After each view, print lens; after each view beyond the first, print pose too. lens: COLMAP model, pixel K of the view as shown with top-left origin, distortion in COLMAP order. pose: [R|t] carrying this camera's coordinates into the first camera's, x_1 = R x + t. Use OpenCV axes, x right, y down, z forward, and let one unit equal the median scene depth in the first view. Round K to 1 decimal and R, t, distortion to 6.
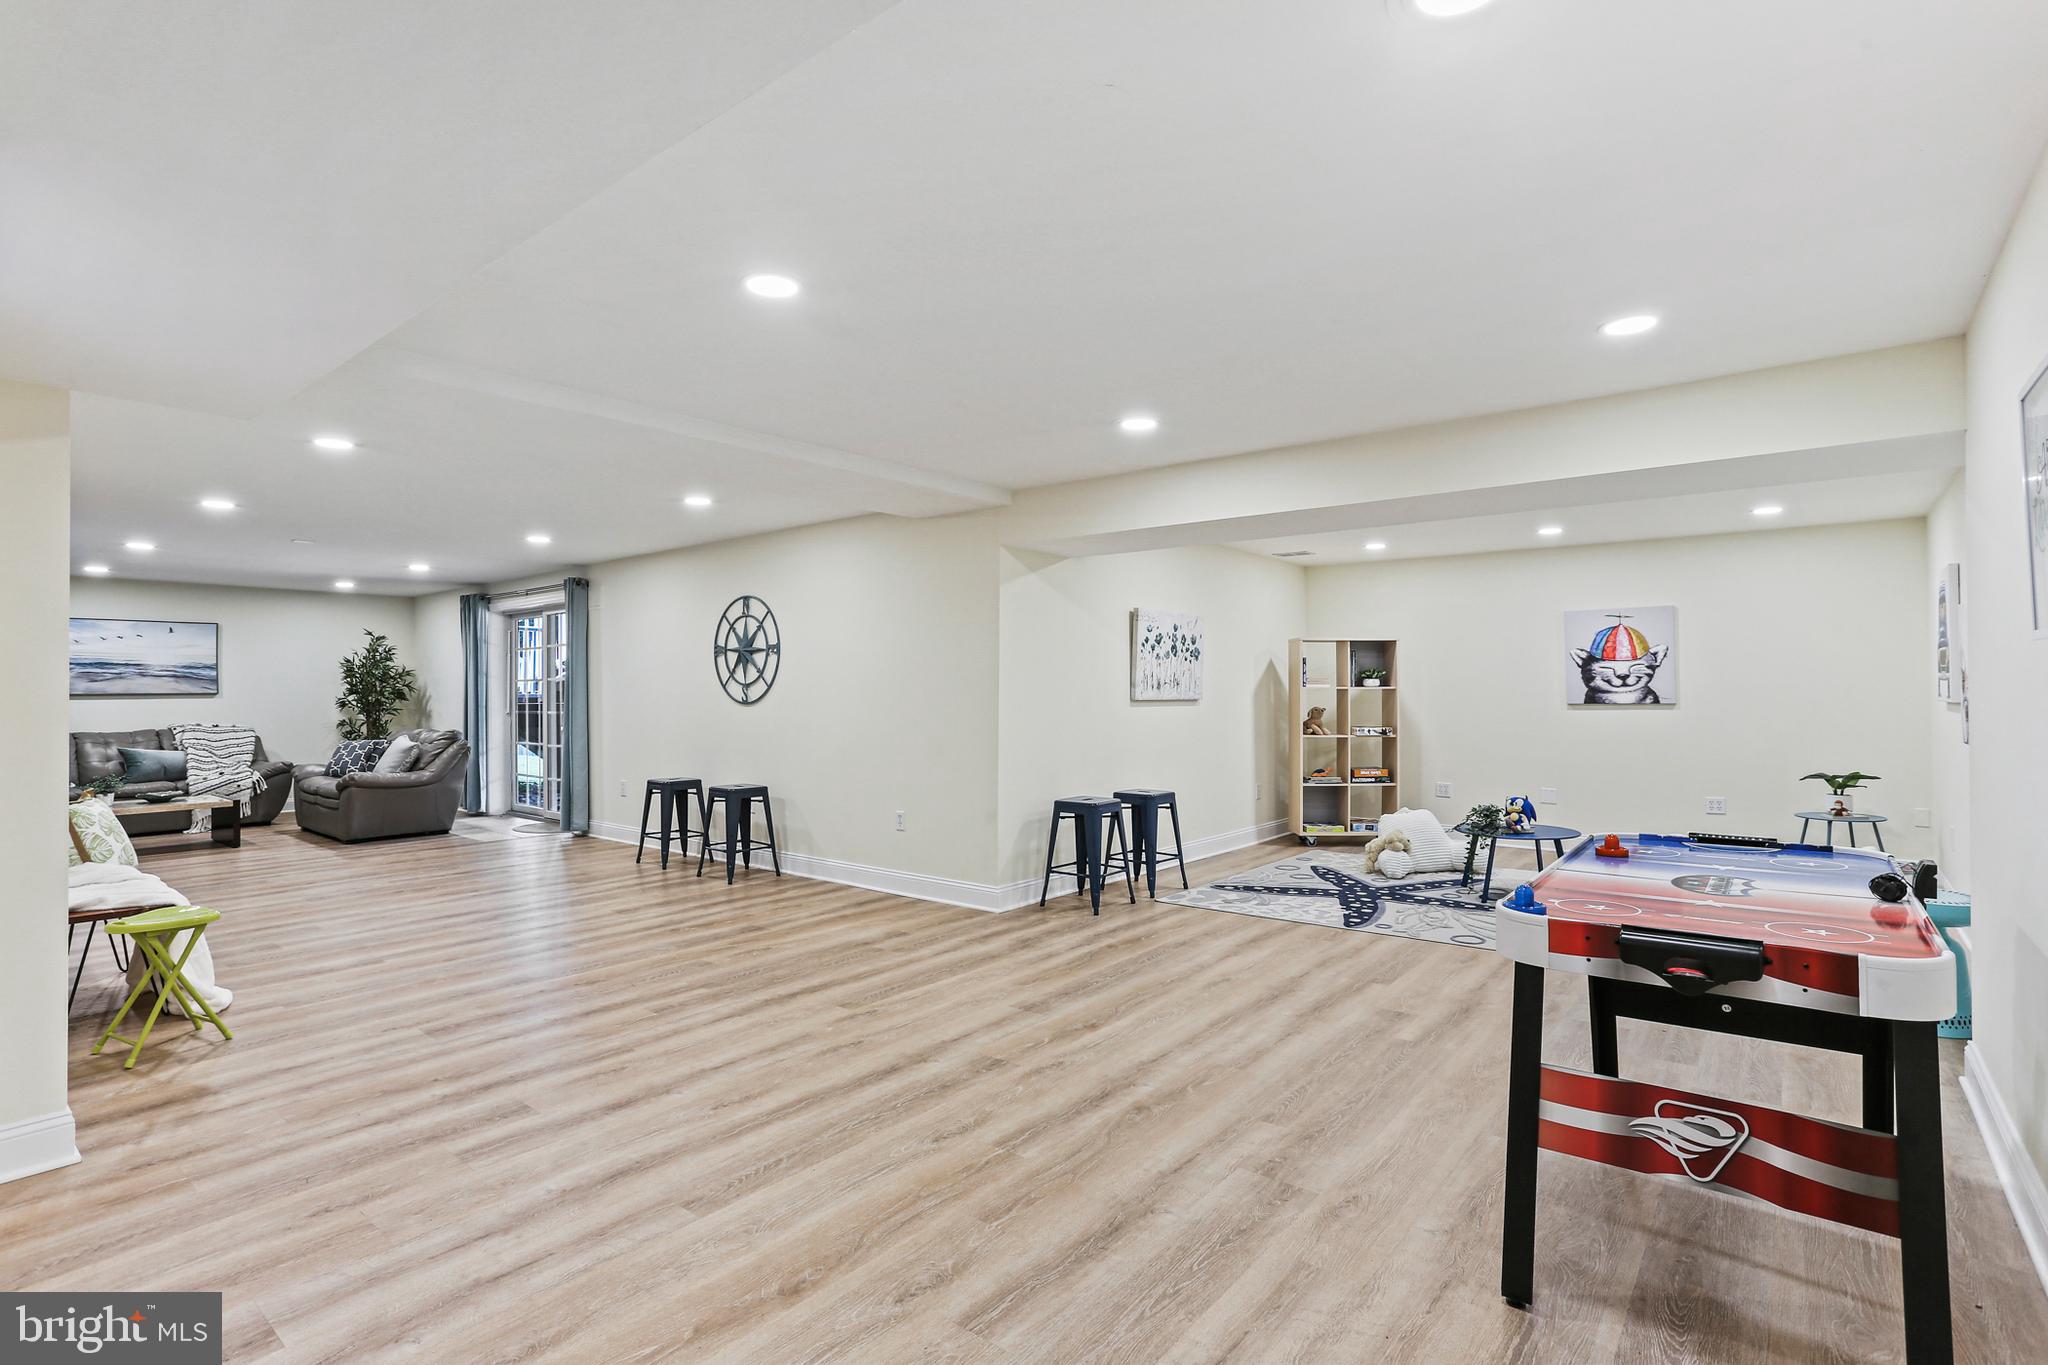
lens RADIAL K [[978.5, 0, 1024.6], [0, 978.5, 678.0], [0, 0, 1]] dist [-0.023922, 0.003784]
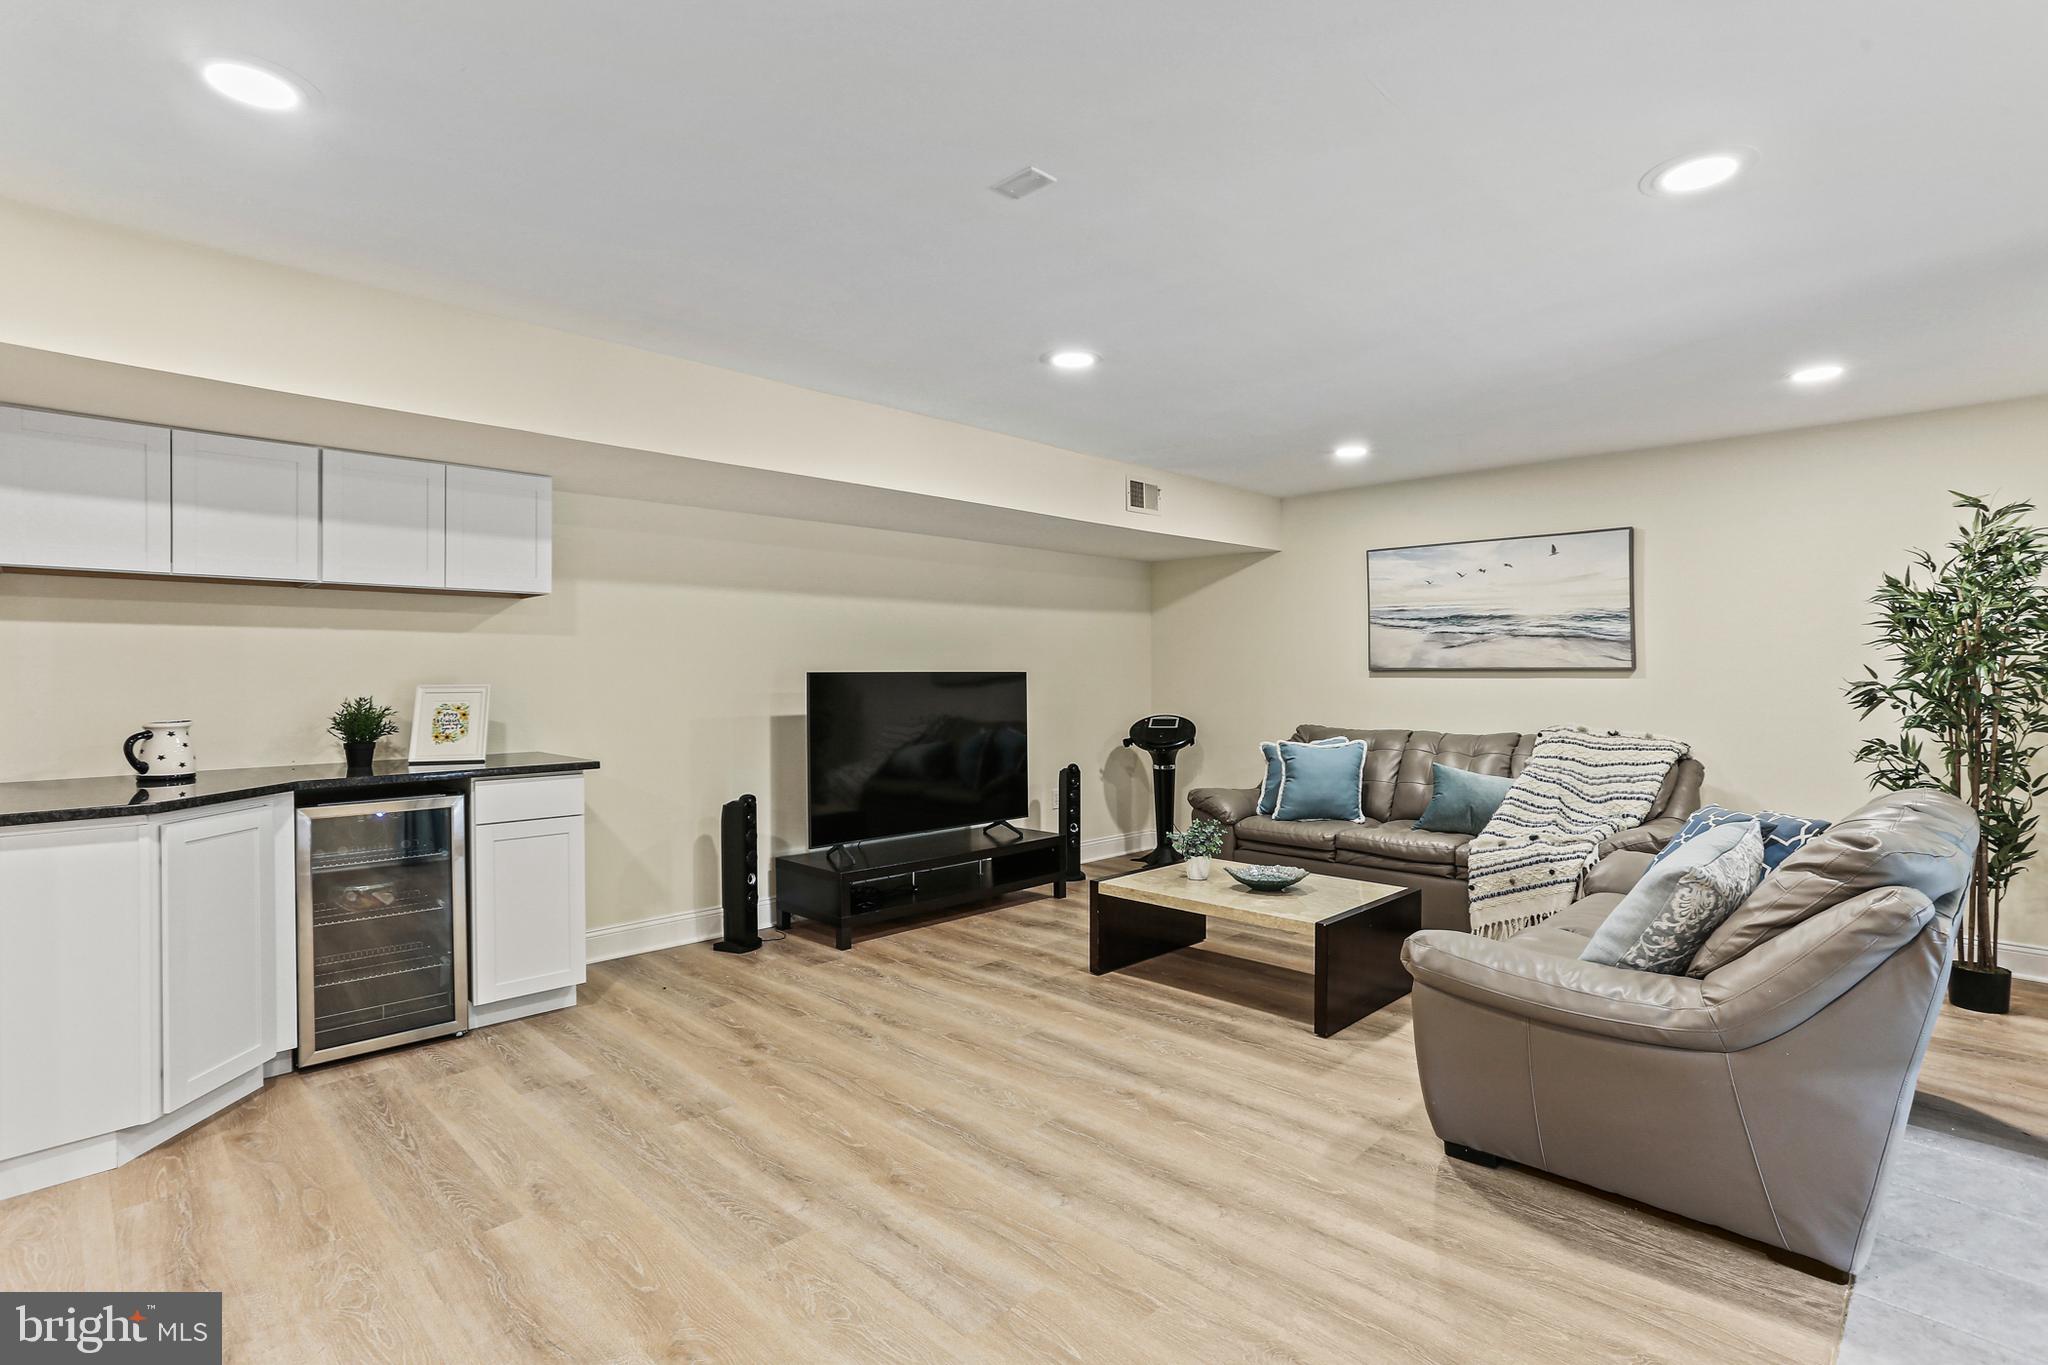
lens RADIAL K [[978.5, 0, 1024.5], [0, 978.5, 672.5], [0, 0, 1]] dist [-0.023922, 0.003784]
pose [[-0.082395, 0.005969, -0.996582, -0.319640], [0.005142, 0.999971, 0.005564, 0.013945], [0.996587, -0.004666, -0.082423, 0.741230]]
